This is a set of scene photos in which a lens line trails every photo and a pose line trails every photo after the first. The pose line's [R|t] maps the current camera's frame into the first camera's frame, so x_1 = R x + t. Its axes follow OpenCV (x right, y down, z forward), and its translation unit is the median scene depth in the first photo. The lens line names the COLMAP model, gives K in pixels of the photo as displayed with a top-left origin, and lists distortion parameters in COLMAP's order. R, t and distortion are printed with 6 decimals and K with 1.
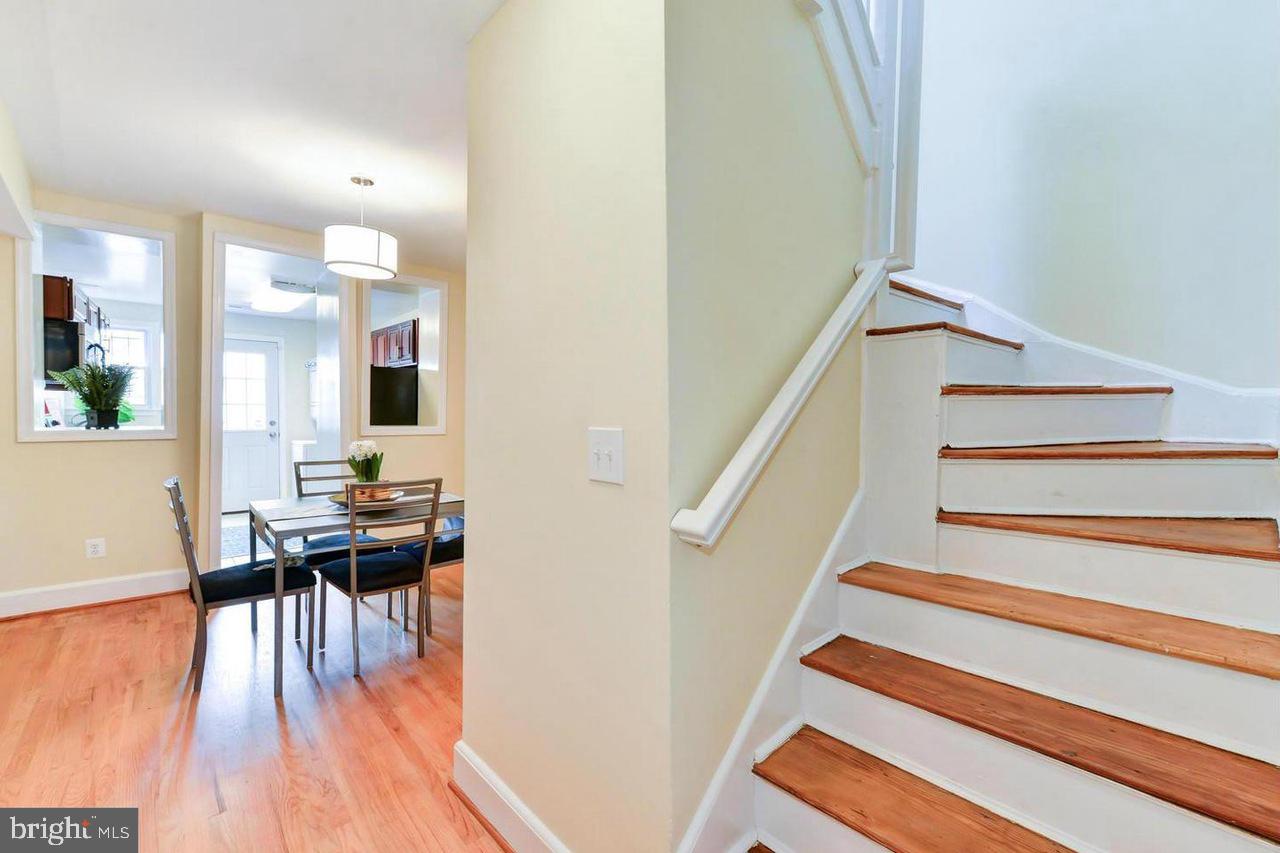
lens RADIAL K [[564.7, 0, 663.6], [0, 564.7, 433.7], [0, 0, 1]] dist [-0.000852, -0.000328]
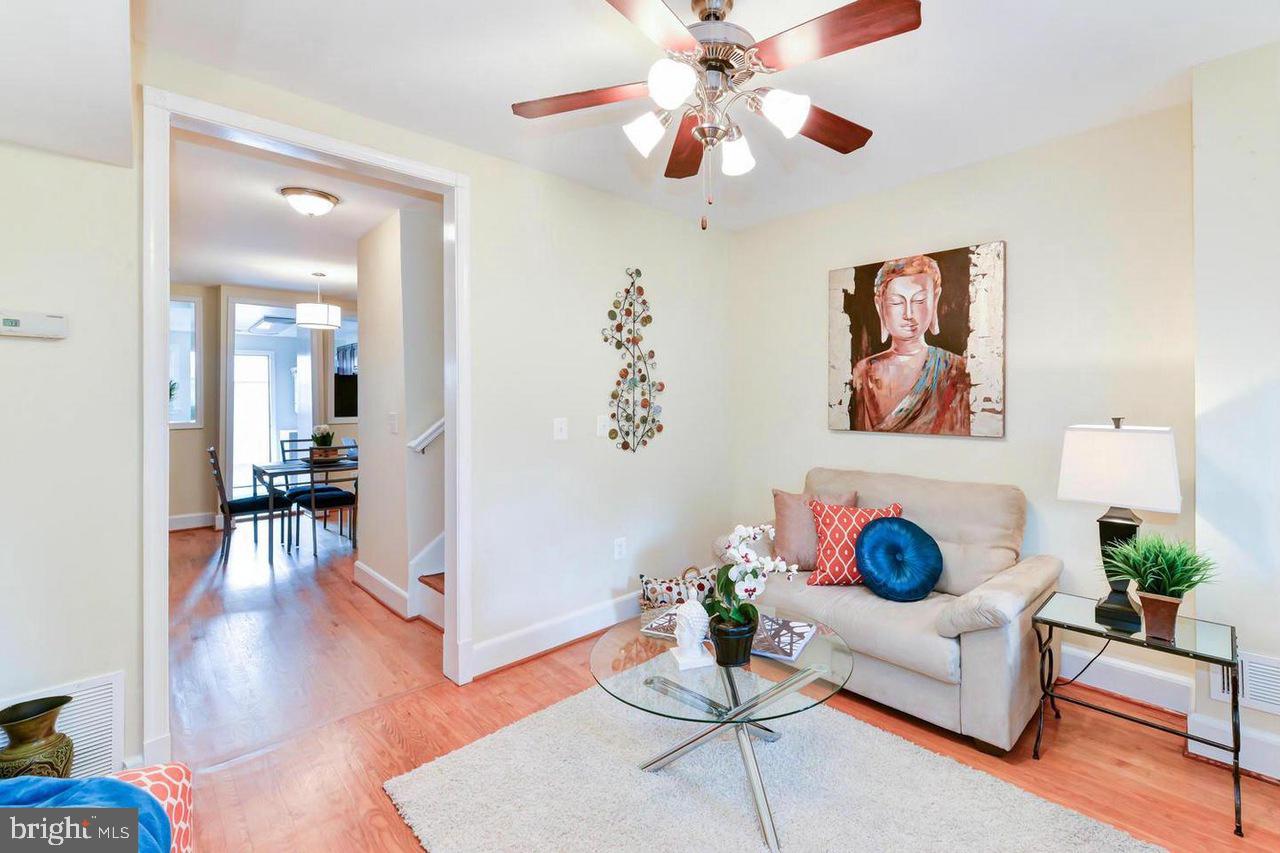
lens RADIAL K [[554.2, 0, 669.1], [0, 554.2, 401.0], [0, 0, 1]] dist [-0.001133, -0.000185]
pose [[0.999529, -0.022850, 0.020498, 0.457153], [0.023405, 0.999355, -0.027230, 0.008621], [-0.019863, 0.027697, 0.999419, -0.650658]]
